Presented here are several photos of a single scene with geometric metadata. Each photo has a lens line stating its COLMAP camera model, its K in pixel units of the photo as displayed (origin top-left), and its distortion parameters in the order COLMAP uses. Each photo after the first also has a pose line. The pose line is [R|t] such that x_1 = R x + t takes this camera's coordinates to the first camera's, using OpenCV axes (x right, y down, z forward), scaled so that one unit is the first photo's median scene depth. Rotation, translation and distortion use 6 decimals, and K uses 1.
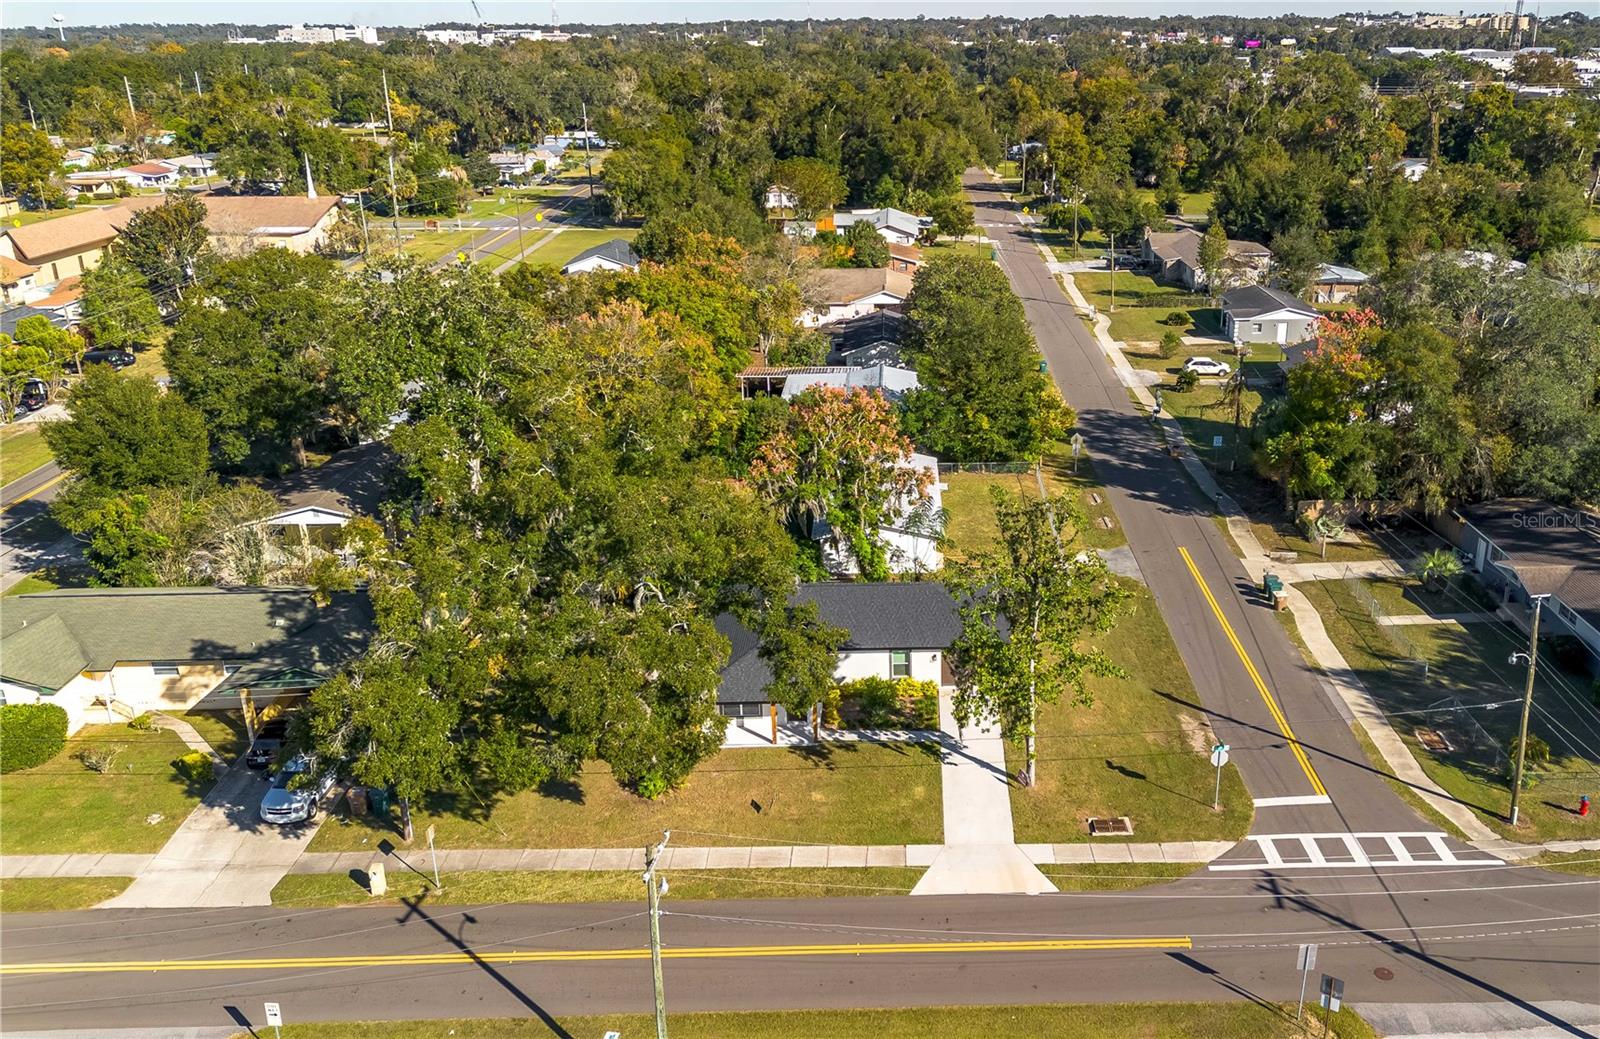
lens RADIAL K [[1351.5, 0, 927.7], [0, 1351.5, 519.3], [0, 0, 1]] dist [0.049385, -0.067162]
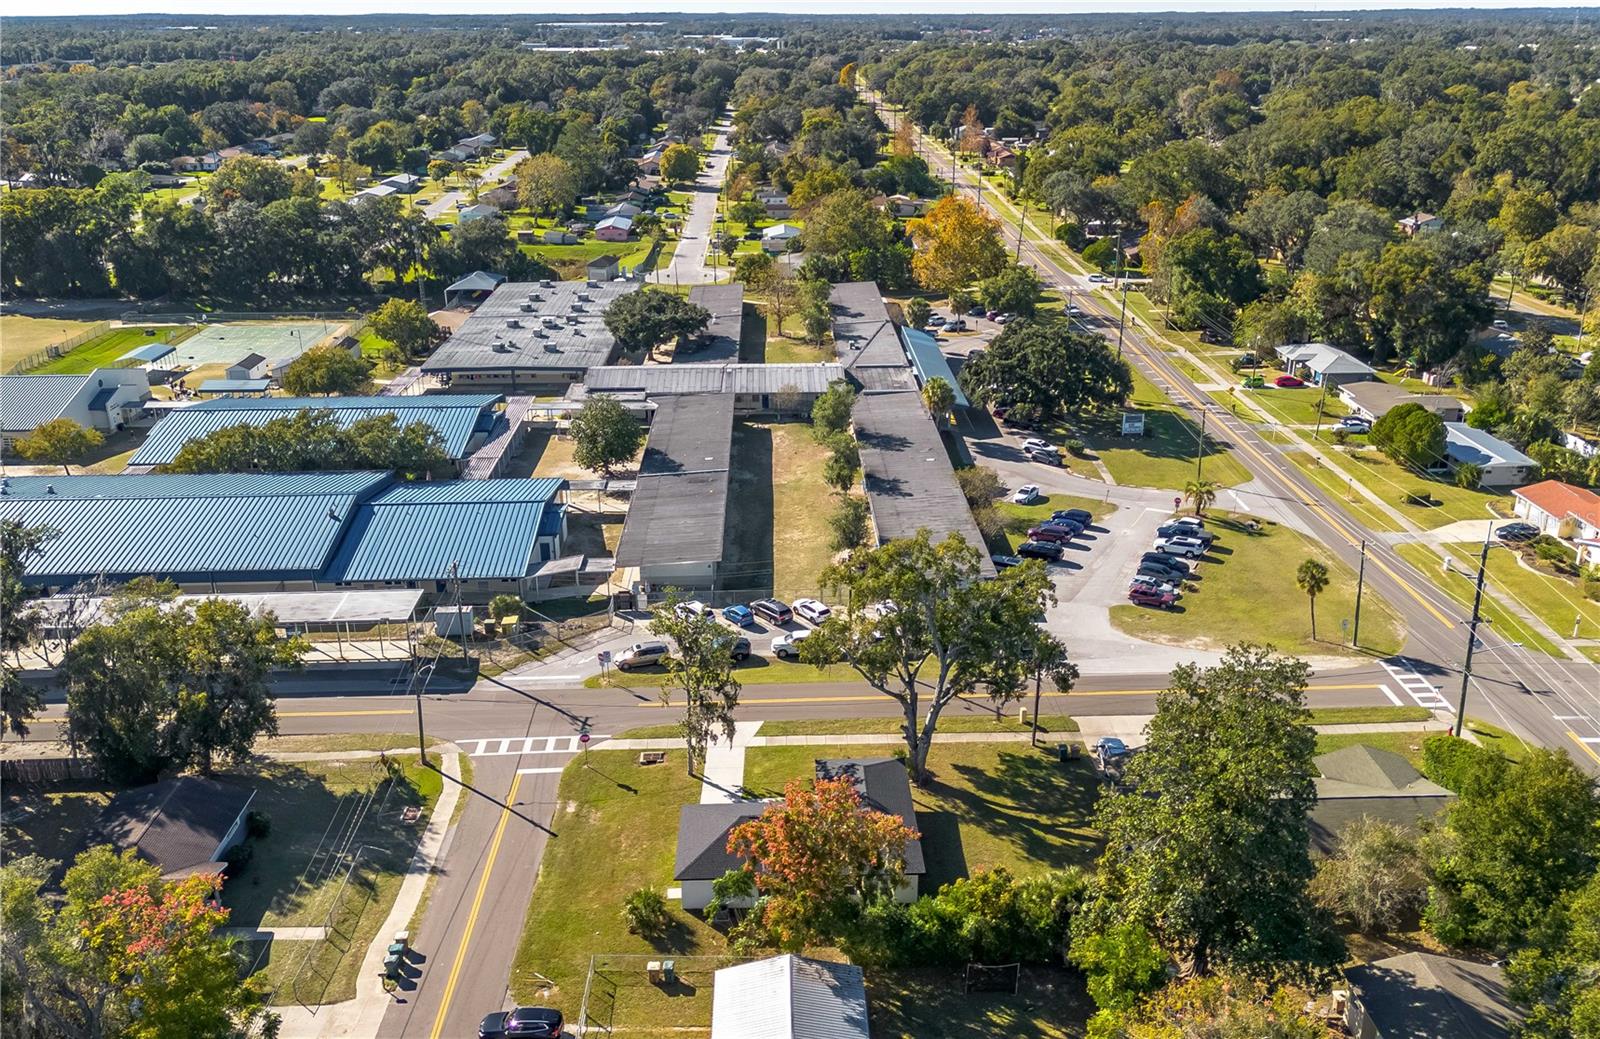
lens RADIAL K [[1384.1, 0, 827.2], [0, 1384.1, 475.5], [0, 0, 1]] dist [0.085298, -0.127794]
pose [[-0.999854, 0.008777, -0.014679, -0.048985], [-0.002280, 0.782216, 0.623003, -0.794313], [0.016950, 0.622946, -0.782082, 1.442244]]
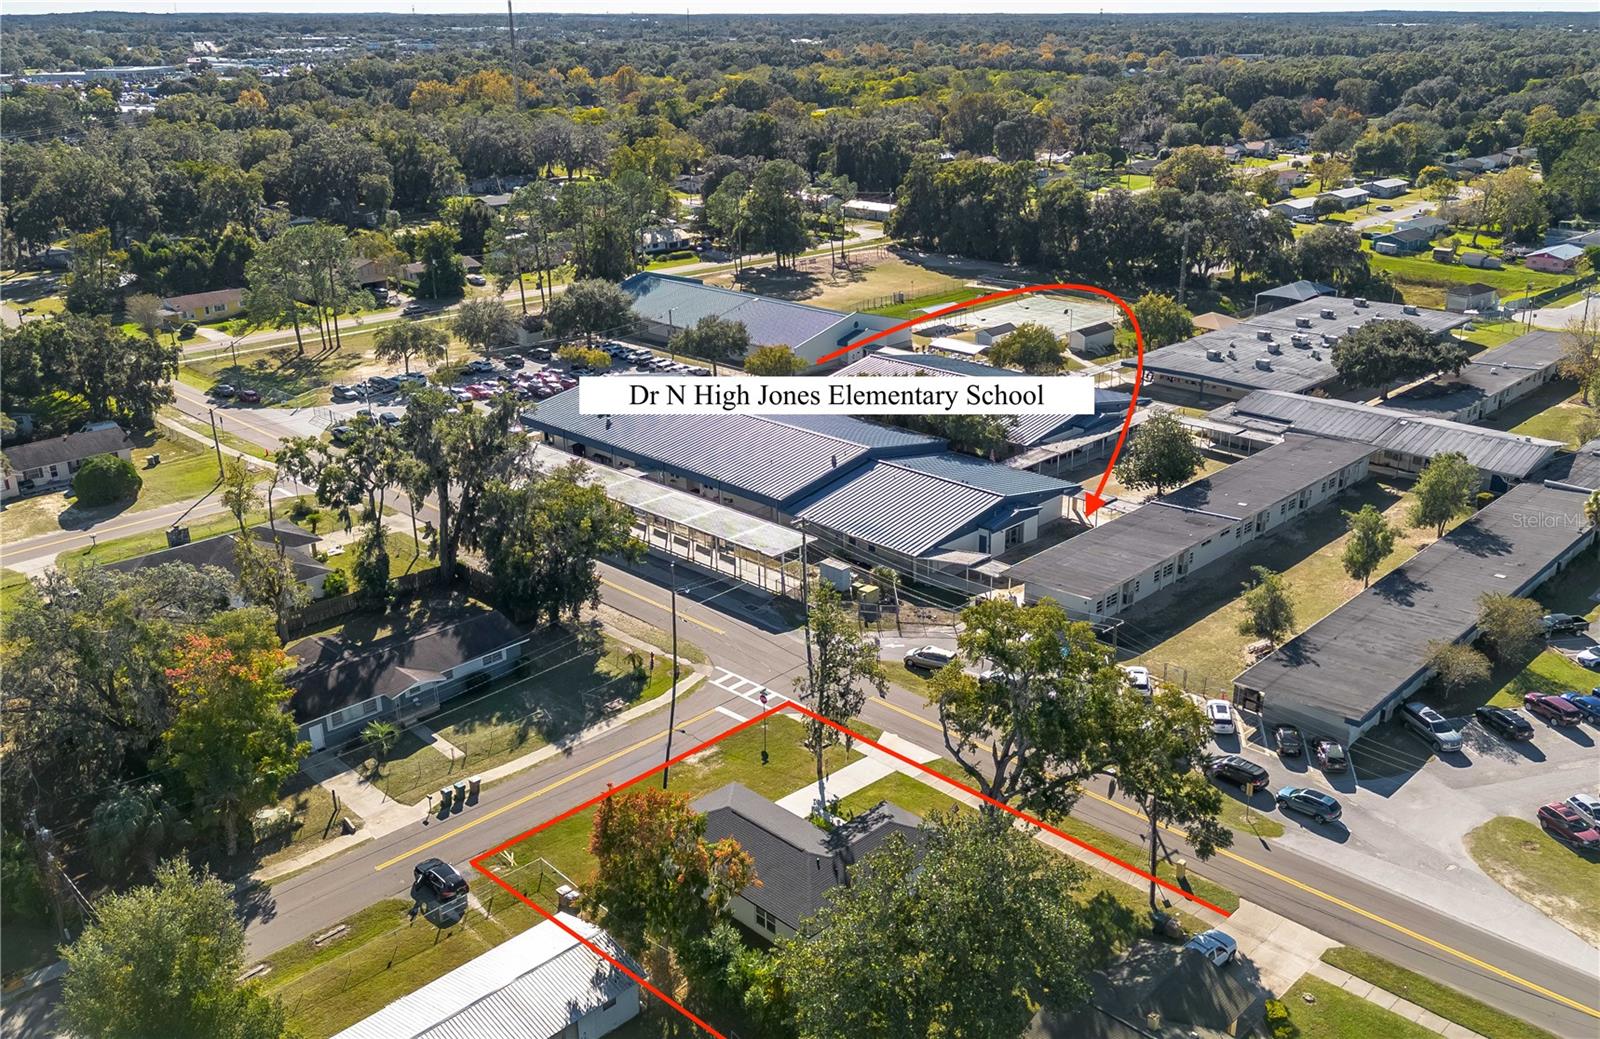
lens RADIAL K [[1384.1, 0, 827.2], [0, 1384.1, 475.5], [0, 0, 1]] dist [0.085298, -0.127794]
pose [[-0.705135, -0.224892, 0.672465, -0.685534], [0.243372, 0.814001, 0.527421, -0.685983], [-0.665999, 0.535562, -0.519248, 1.152497]]
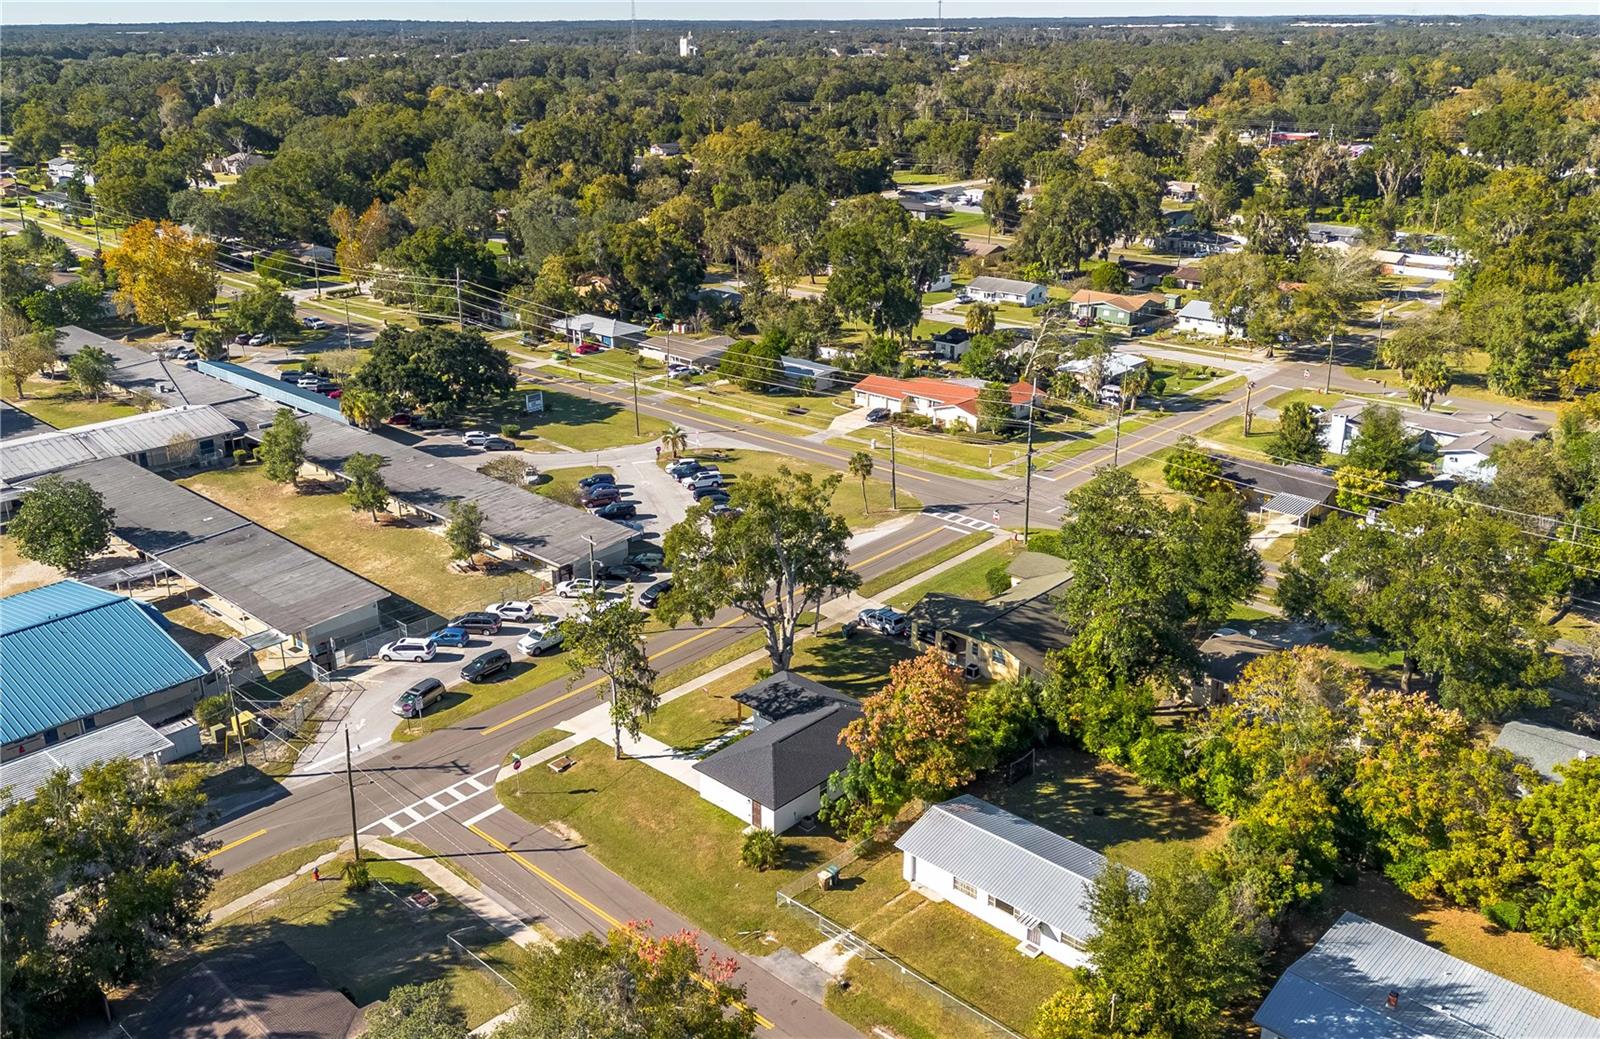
lens RADIAL K [[1329.7, 0, 817.3], [0, 1329.7, 516.7], [0, 0, 1]] dist [0.071588, -0.111865]
pose [[-0.695415, 0.255437, -0.671677, 0.660571], [-0.241113, 0.797567, 0.552947, -0.723376], [0.676951, 0.546478, -0.493051, 1.257975]]
